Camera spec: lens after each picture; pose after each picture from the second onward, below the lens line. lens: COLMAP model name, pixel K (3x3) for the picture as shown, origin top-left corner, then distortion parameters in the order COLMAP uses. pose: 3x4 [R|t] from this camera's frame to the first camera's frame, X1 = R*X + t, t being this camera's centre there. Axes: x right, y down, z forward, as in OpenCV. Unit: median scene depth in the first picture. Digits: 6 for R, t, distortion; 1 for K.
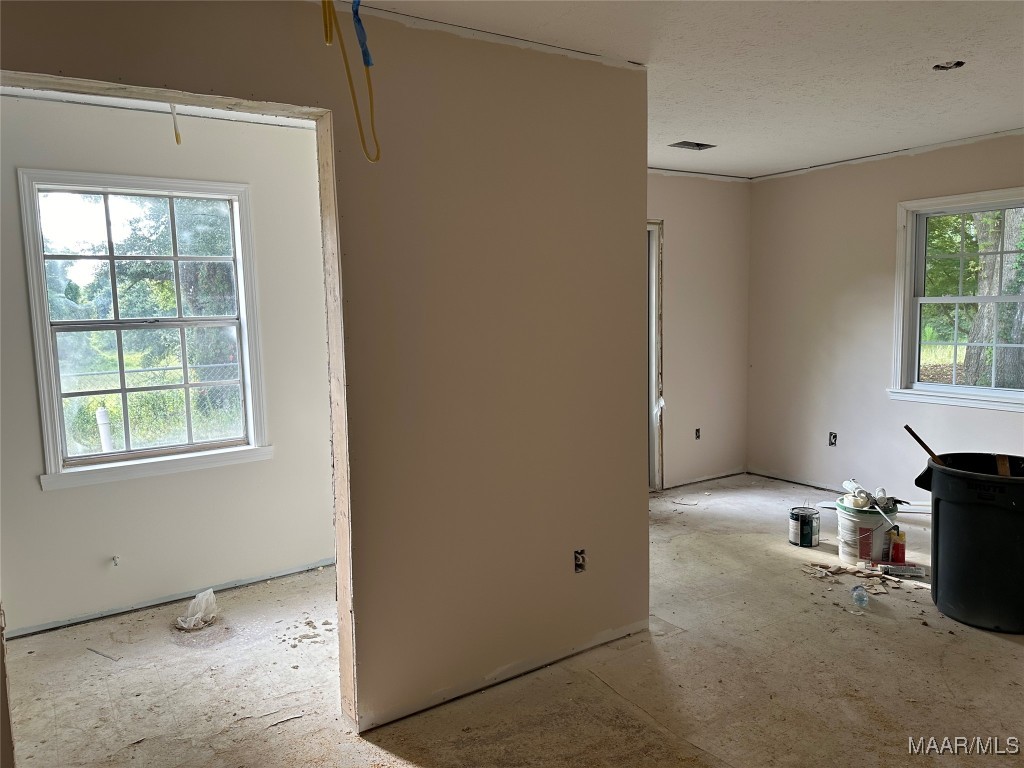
lens RADIAL K [[720.6, 0, 509.0], [0, 720.6, 382.5], [0, 0, 1]] dist [0.049429, -0.054874]
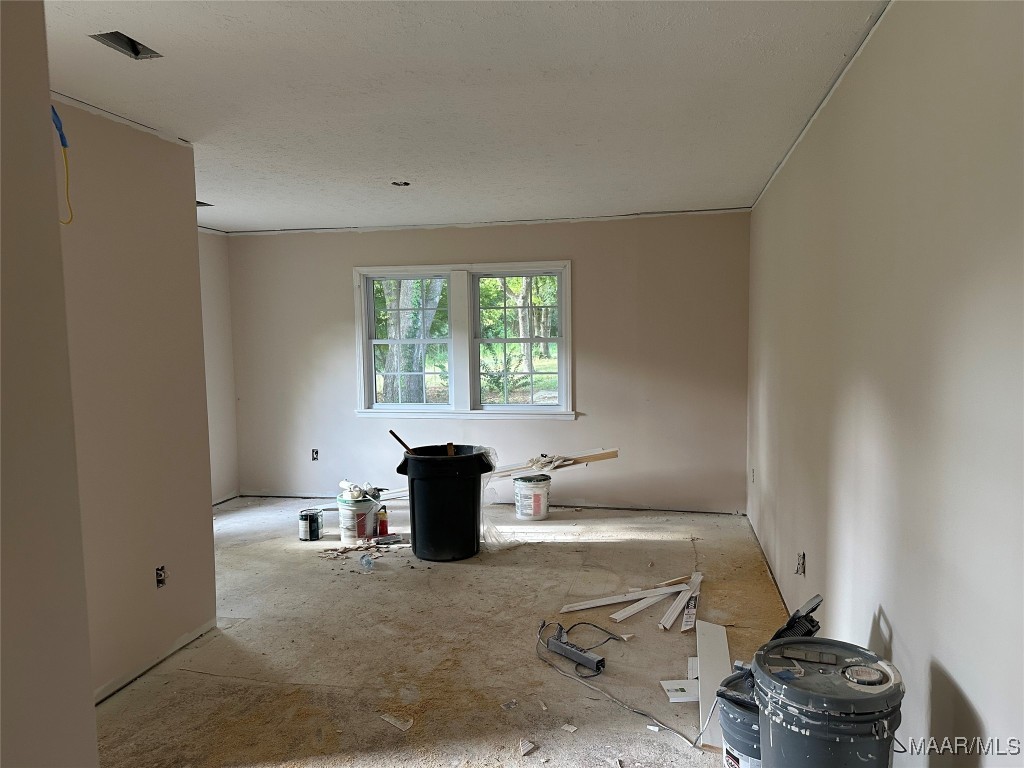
lens RADIAL K [[720.6, 0, 510.8], [0, 720.6, 388.5], [0, 0, 1]] dist [0.049429, -0.054874]
pose [[0.717668, -0.042412, 0.695093, -0.251072], [0.074333, 0.997107, -0.015907, 0.017209], [-0.692407, 0.063084, 0.718744, -0.168298]]
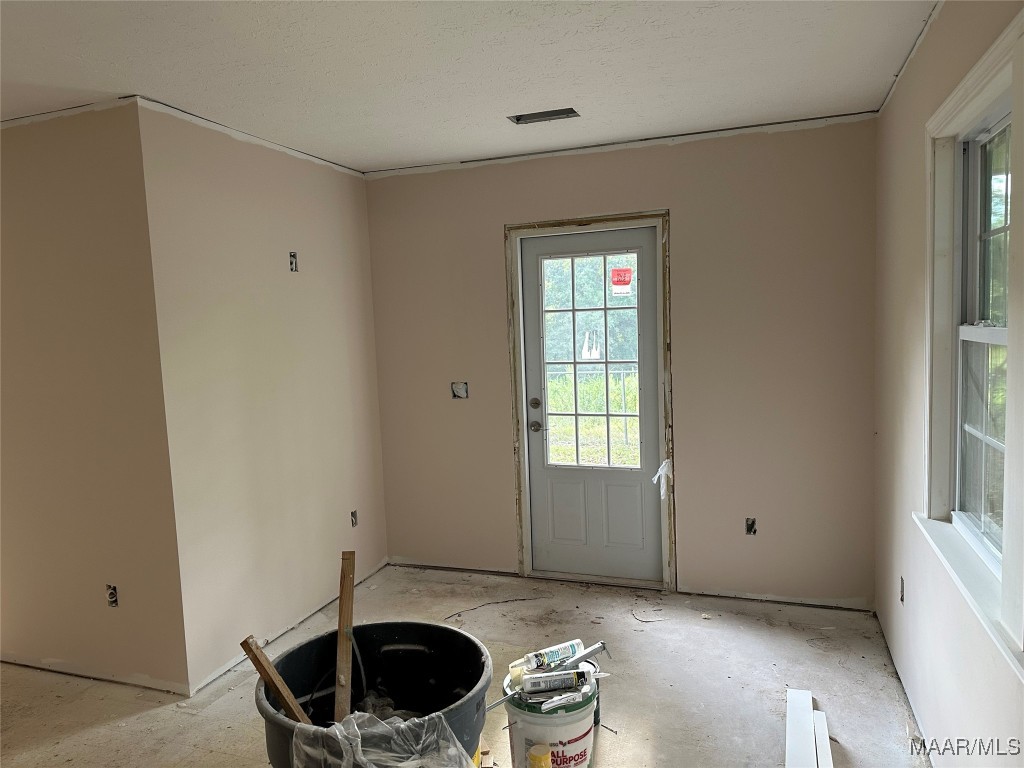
lens RADIAL K [[720.6, 0, 504.1], [0, 720.6, 389.1], [0, 0, 1]] dist [0.049429, -0.054874]
pose [[0.593643, 0.076387, -0.801095, 1.122937], [-0.065070, 0.996781, 0.046827, -0.119051], [0.802093, 0.024329, 0.596703, 0.742371]]
